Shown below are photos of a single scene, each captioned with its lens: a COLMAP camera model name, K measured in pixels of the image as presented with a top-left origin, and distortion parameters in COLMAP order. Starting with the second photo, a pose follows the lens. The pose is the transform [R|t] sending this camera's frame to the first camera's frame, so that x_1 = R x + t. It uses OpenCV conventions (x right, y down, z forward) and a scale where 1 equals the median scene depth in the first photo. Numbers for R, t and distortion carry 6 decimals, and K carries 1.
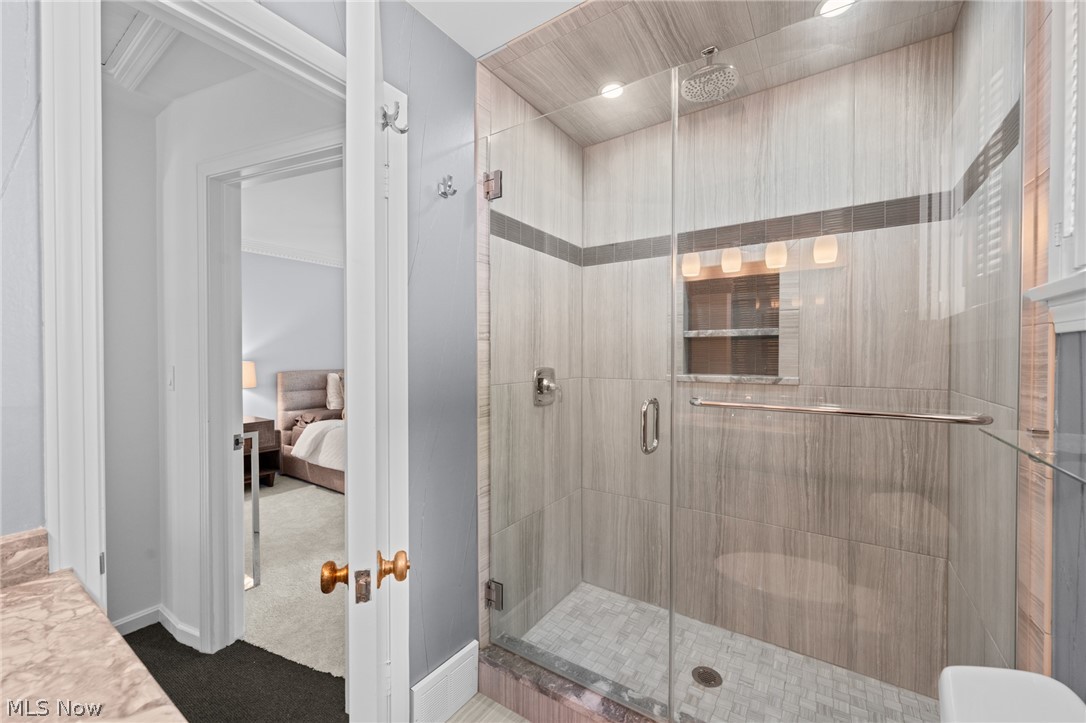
lens RADIAL K [[426.8, 0, 543.0], [0, 426.8, 361.5], [0, 0, 1]] dist [-0.000045, -0.000001]
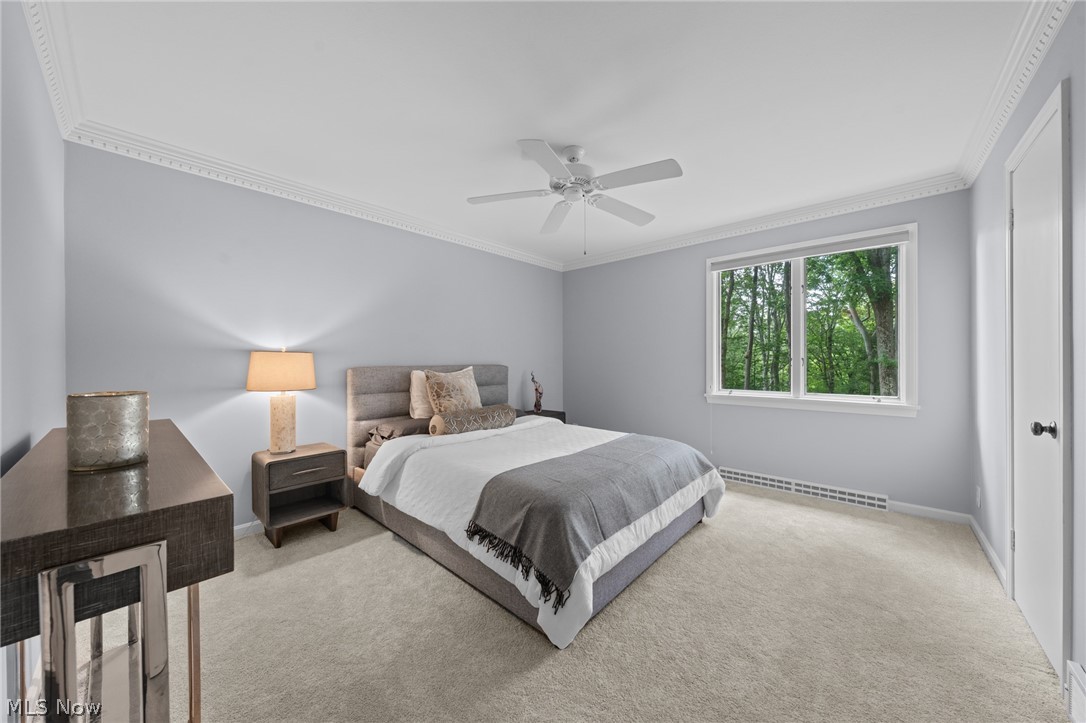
lens RADIAL K [[364.9, 0, 547.2], [0, 364.9, 362.8], [0, 0, 1]] dist [0.006060, 0.000253]
pose [[0.992256, -0.005522, -0.124089, -0.195885], [0.004486, 0.999953, -0.008627, 0.022151], [0.124131, 0.008003, 0.992234, 0.410965]]
